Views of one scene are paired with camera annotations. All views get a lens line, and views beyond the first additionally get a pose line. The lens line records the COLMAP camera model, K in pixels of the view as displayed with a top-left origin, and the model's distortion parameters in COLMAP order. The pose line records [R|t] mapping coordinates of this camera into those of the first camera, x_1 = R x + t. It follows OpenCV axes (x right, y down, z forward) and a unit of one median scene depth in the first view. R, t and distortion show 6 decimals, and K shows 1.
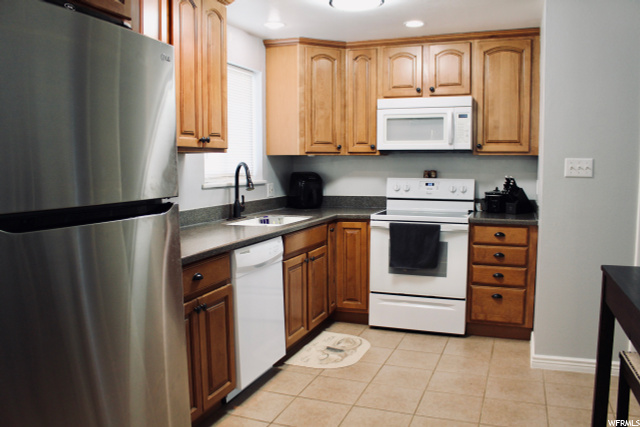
lens RADIAL K [[519.9, 0, 357.7], [0, 519.9, 214.0], [0, 0, 1]] dist [-0.104479, 0.000309]
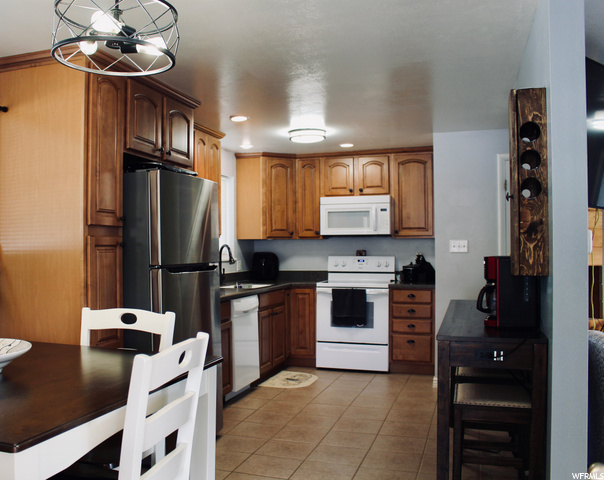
lens RADIAL K [[528.0, 0, 302.0], [0, 528.0, 240.0], [0, 0, 1]] dist [-0.002493, -0.000457]
pose [[0.999924, -0.006275, 0.010566, -0.026550], [0.007407, 0.993815, -0.110803, 0.041874], [-0.009805, 0.110873, 0.993786, -0.370767]]
